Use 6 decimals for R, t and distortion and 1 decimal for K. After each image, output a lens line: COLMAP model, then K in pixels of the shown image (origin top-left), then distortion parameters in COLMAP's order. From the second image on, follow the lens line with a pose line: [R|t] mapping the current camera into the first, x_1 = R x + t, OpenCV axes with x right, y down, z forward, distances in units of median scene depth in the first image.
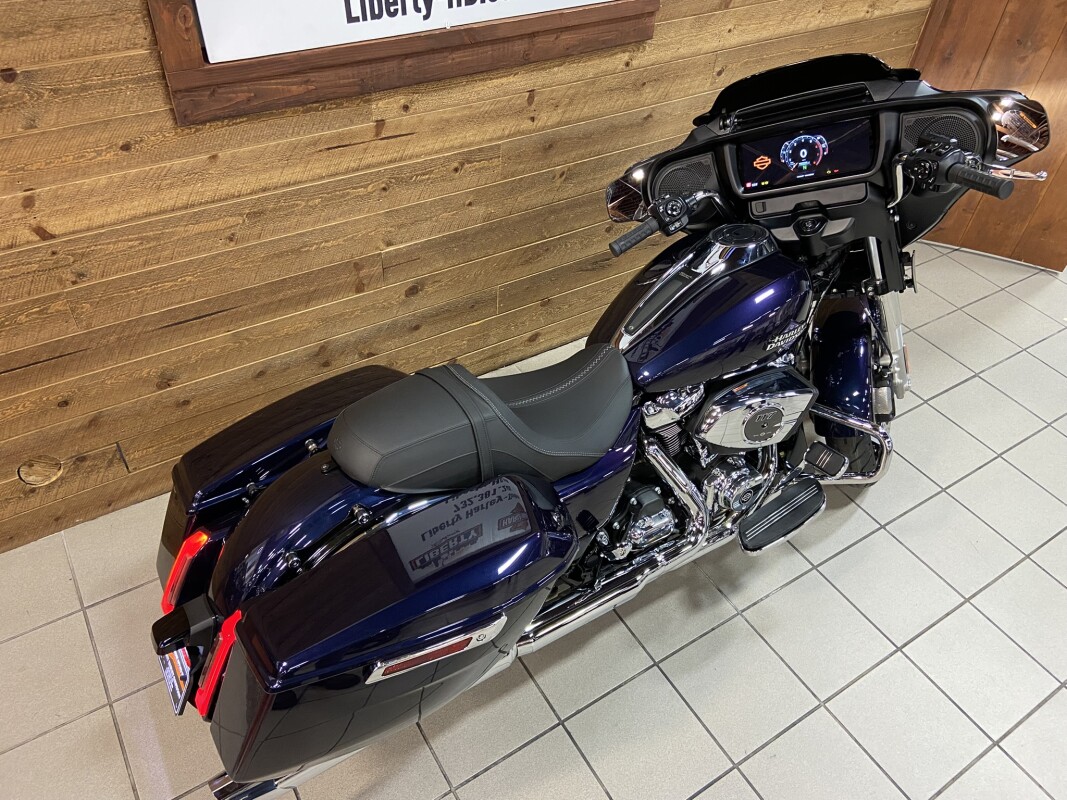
lens RADIAL K [[798.9, 0, 541.3], [0, 798.9, 393.9], [0, 0, 1]] dist [0.087449, -0.116047]
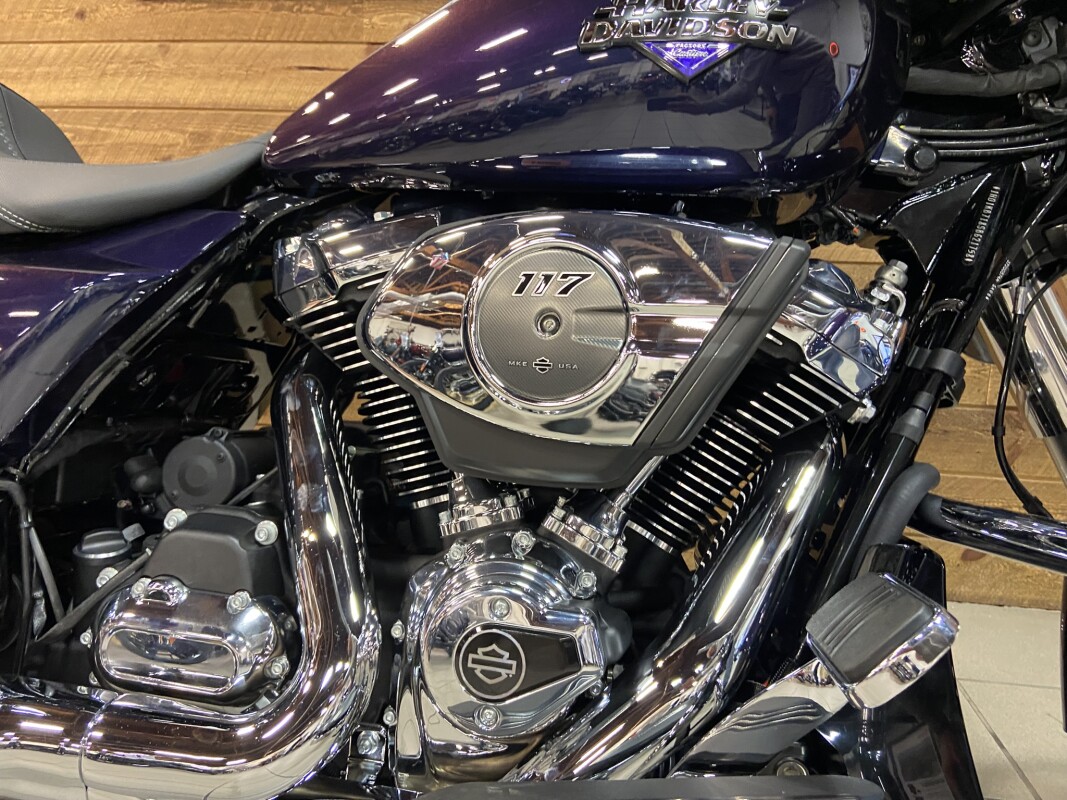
lens RADIAL K [[798.9, 0, 540.0], [0, 798.9, 389.8], [0, 0, 1]] dist [0.087449, -0.116047]
pose [[0.758601, 0.074496, -0.647282, 0.435461], [-0.433848, 0.798933, -0.416511, 0.163018], [0.486107, 0.596788, 0.638392, 0.821243]]
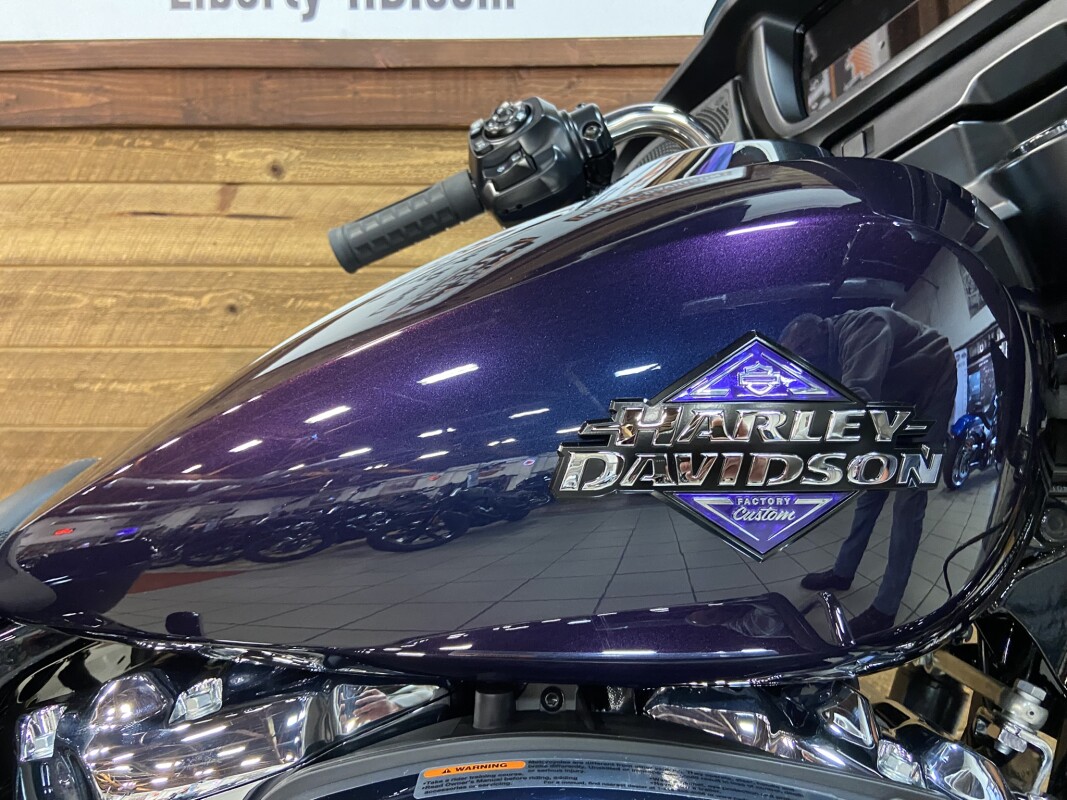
lens RADIAL K [[798.9, 0, 539.7], [0, 798.9, 395.2], [0, 0, 1]] dist [0.087449, -0.116047]
pose [[0.834885, 0.007109, -0.550379, 0.337118], [-0.334388, 0.800797, -0.496899, 0.008806], [0.437209, 0.598894, 0.670950, 0.822528]]
